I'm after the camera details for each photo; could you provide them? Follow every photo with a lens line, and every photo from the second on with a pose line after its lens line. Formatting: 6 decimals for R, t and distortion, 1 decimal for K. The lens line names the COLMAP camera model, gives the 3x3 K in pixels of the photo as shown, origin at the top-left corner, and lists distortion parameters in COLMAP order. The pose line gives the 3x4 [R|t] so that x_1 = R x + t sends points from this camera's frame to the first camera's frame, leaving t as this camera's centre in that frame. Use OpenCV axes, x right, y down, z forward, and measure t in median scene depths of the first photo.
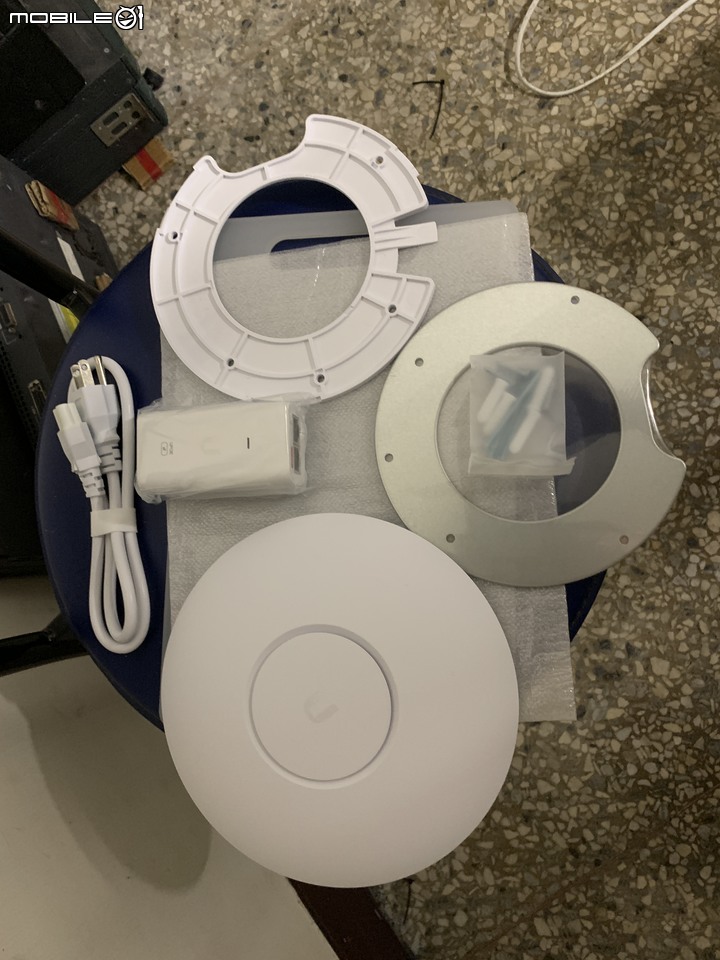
lens RADIAL K [[768.3, 0, 354.2], [0, 768.3, 486.8], [0, 0, 1]] dist [0.007867, -0.011592]
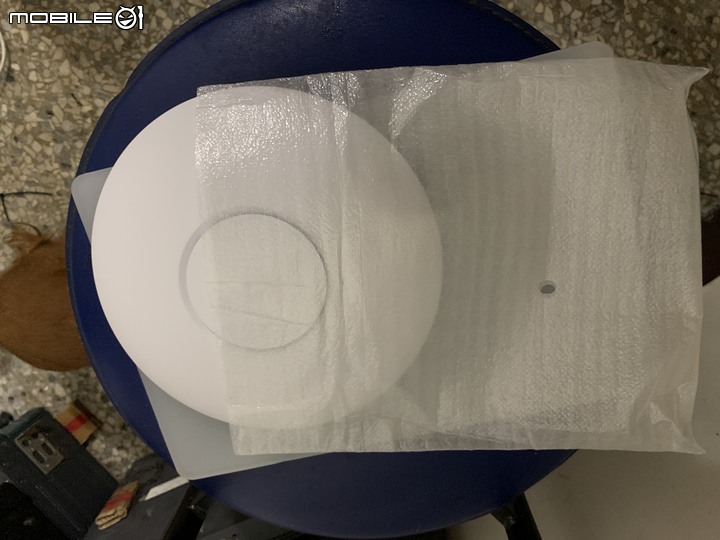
lens RADIAL K [[576.2, 0, 364.8], [0, 576.2, 273.9], [0, 0, 1]] dist [0.007867, -0.011592]
pose [[-0.012367, -0.998718, -0.049090, -0.004803], [0.997995, -0.015375, 0.061394, -0.039780], [-0.062070, -0.048232, 0.996906, 0.122869]]
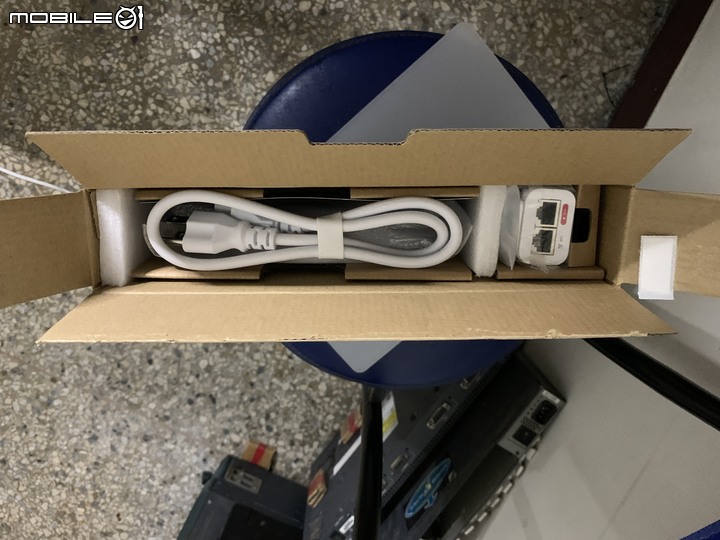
lens RADIAL K [[576.2, 0, 364.2], [0, 576.2, 274.8], [0, 0, 1]] dist [0.007867, -0.011592]
pose [[-0.456827, -0.889183, 0.025745, -0.090712], [0.889470, -0.456992, -0.000618, -0.089205], [0.012315, 0.022617, 0.999668, -0.137557]]
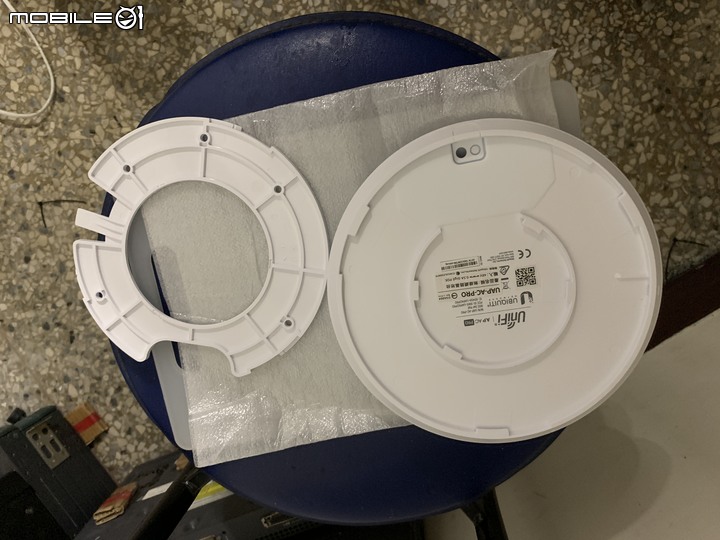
lens RADIAL K [[576.2, 0, 365.4], [0, 576.2, 272.2], [0, 0, 1]] dist [0.007867, -0.011592]
pose [[0.054848, -0.997847, 0.035951, -0.041050], [0.997950, 0.055972, 0.031037, -0.021807], [-0.032982, 0.034175, 0.998871, 0.068880]]
